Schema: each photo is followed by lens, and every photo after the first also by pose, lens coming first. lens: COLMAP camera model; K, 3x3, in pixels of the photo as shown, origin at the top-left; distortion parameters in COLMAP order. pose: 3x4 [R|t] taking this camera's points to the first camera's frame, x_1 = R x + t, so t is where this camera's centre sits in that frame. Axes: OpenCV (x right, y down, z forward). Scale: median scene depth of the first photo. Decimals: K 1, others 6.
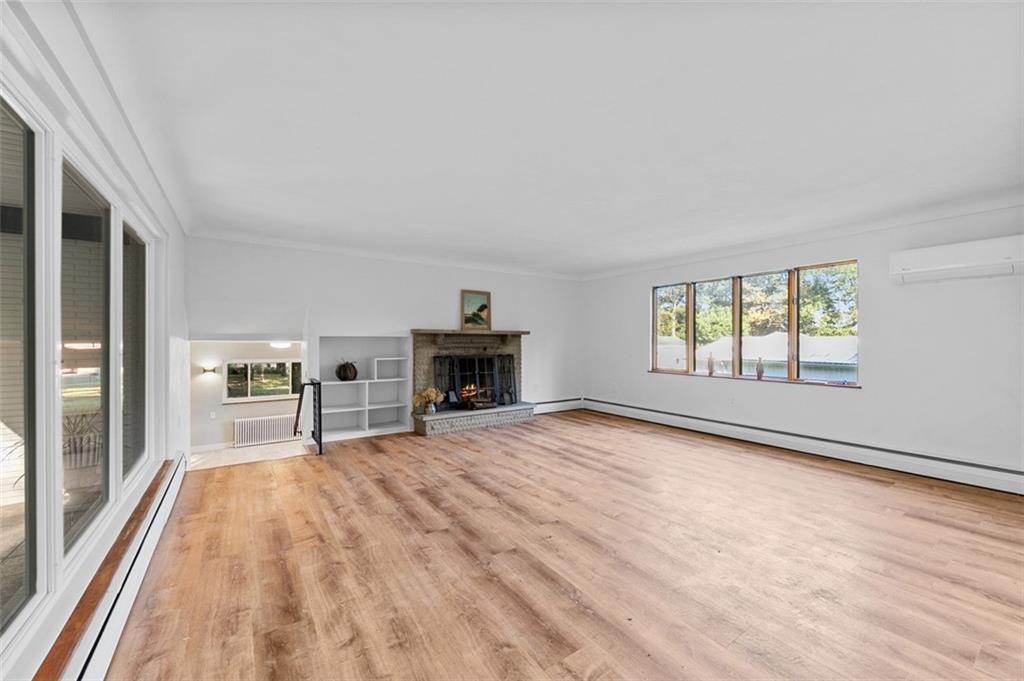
lens RADIAL K [[395.0, 0, 511.8], [0, 395.0, 341.5], [0, 0, 1]] dist [0.000934, -0.000642]
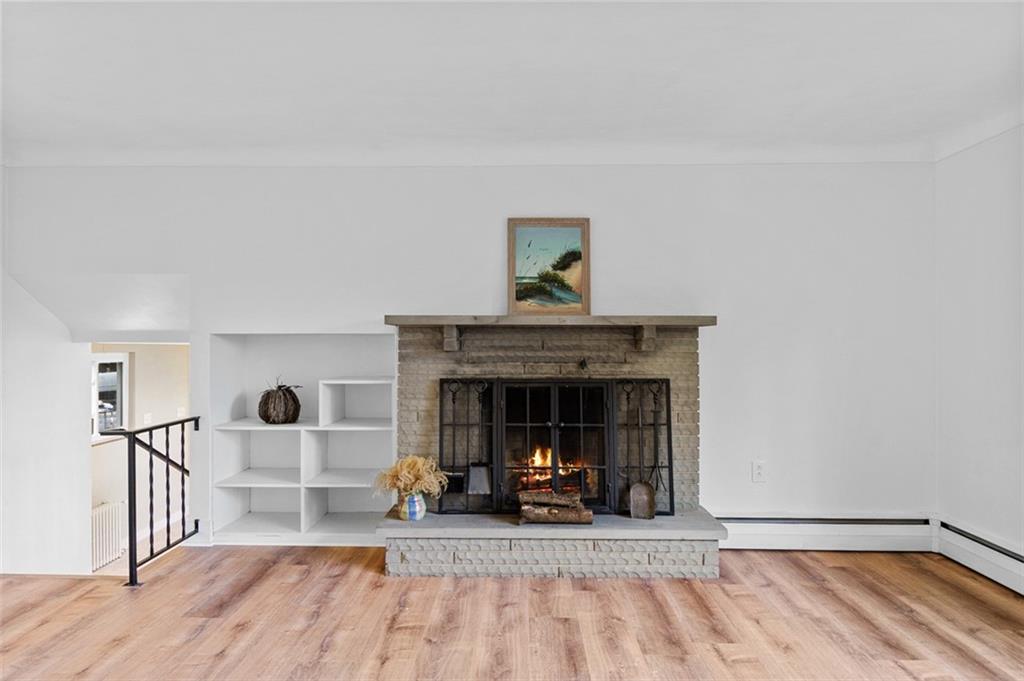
lens RADIAL K [[557.7, 0, 513.8], [0, 557.7, 329.1], [0, 0, 1]] dist [0.004424, -0.000356]
pose [[0.815804, -0.009204, -0.578255, 0.260042], [-0.000826, 0.999854, -0.017080, -0.008066], [0.578328, 0.014411, 0.815677, 0.673673]]
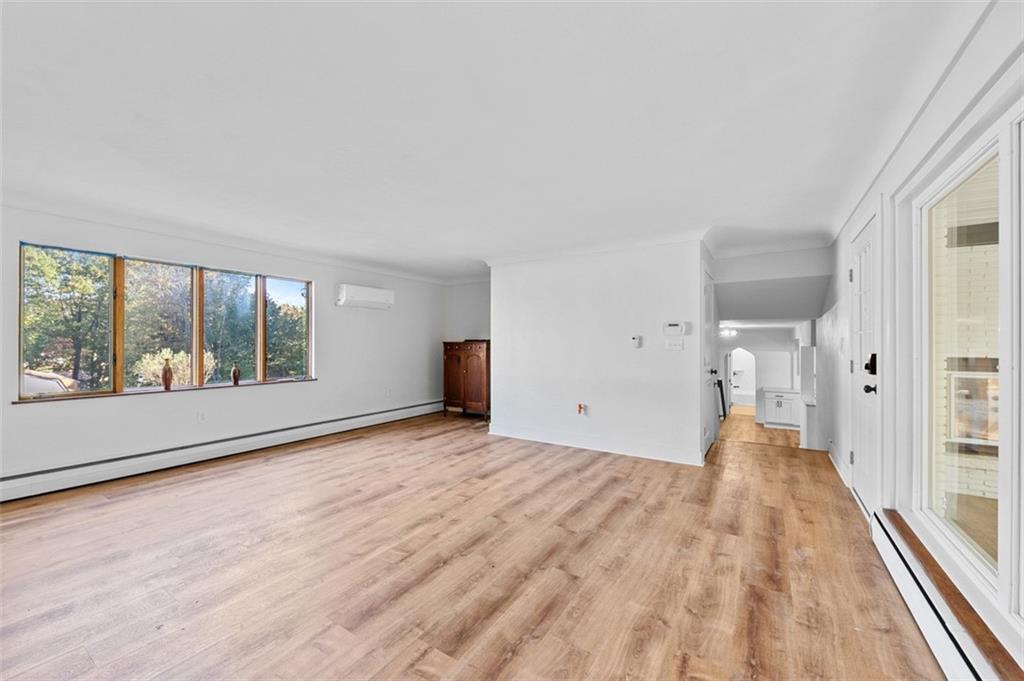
lens RADIAL K [[395.0, 0, 511.8], [0, 395.0, 341.5], [0, 0, 1]] dist [0.000934, -0.000642]
pose [[-0.387150, 0.003455, 0.922010, -0.514802], [0.001270, 0.999994, -0.003214, -0.003110], [-0.922016, -0.000073, -0.387152, 0.806348]]
